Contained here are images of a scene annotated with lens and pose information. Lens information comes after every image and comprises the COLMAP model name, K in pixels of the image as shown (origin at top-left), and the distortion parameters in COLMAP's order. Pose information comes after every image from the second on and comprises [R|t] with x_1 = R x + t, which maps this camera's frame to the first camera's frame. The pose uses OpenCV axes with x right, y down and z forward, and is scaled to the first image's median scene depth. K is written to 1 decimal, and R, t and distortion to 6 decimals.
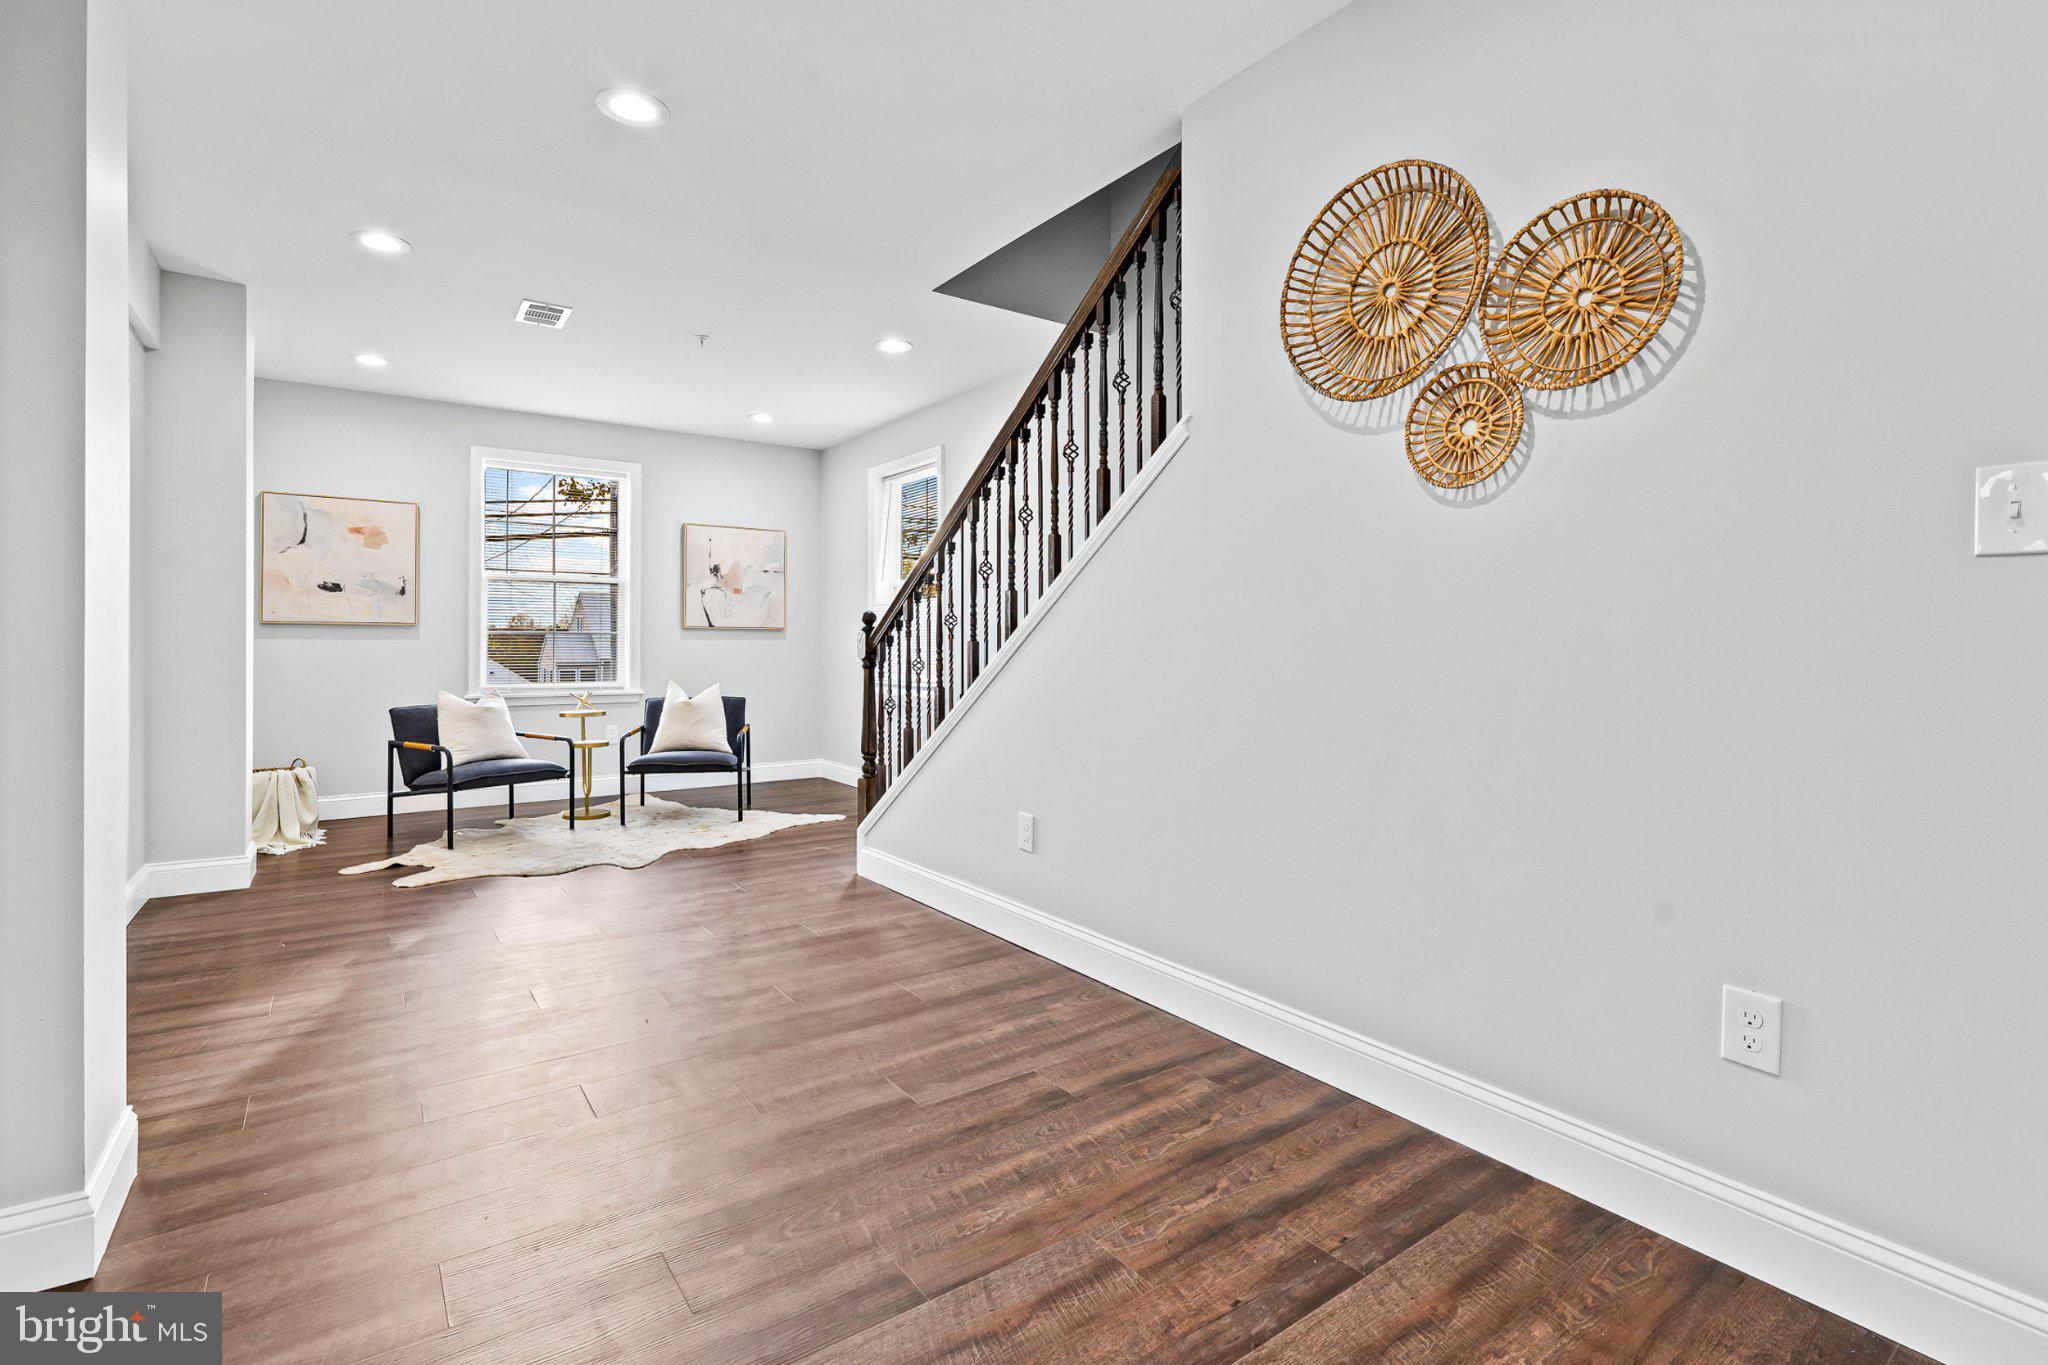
lens RADIAL K [[922.2, 0, 1019.7], [0, 922.2, 686.3], [0, 0, 1]] dist [-0.001941, 0.000053]
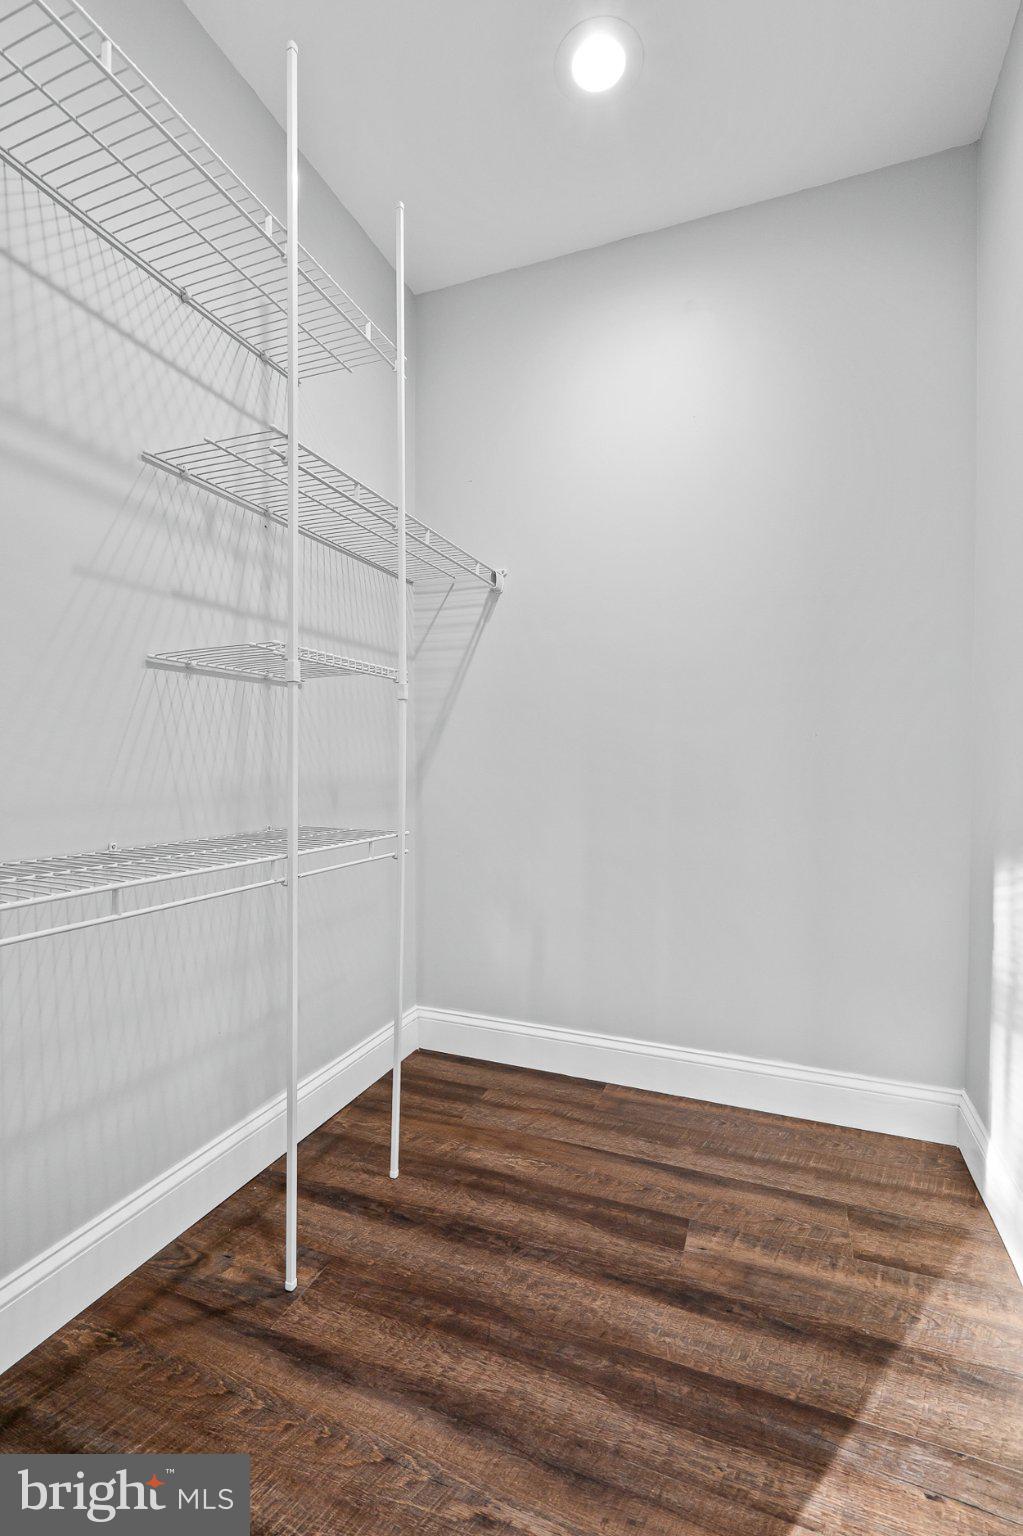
lens RADIAL K [[691.6, 0, 511.5], [0, 691.6, 768.0], [0, 0, 1]] dist [-0.001941, 0.000053]
pose [[-0.545126, -0.030872, 0.837786, -0.251805], [-0.014984, 0.999521, 0.027082, -0.020560], [-0.838221, 0.002210, -0.545327, 1.518625]]
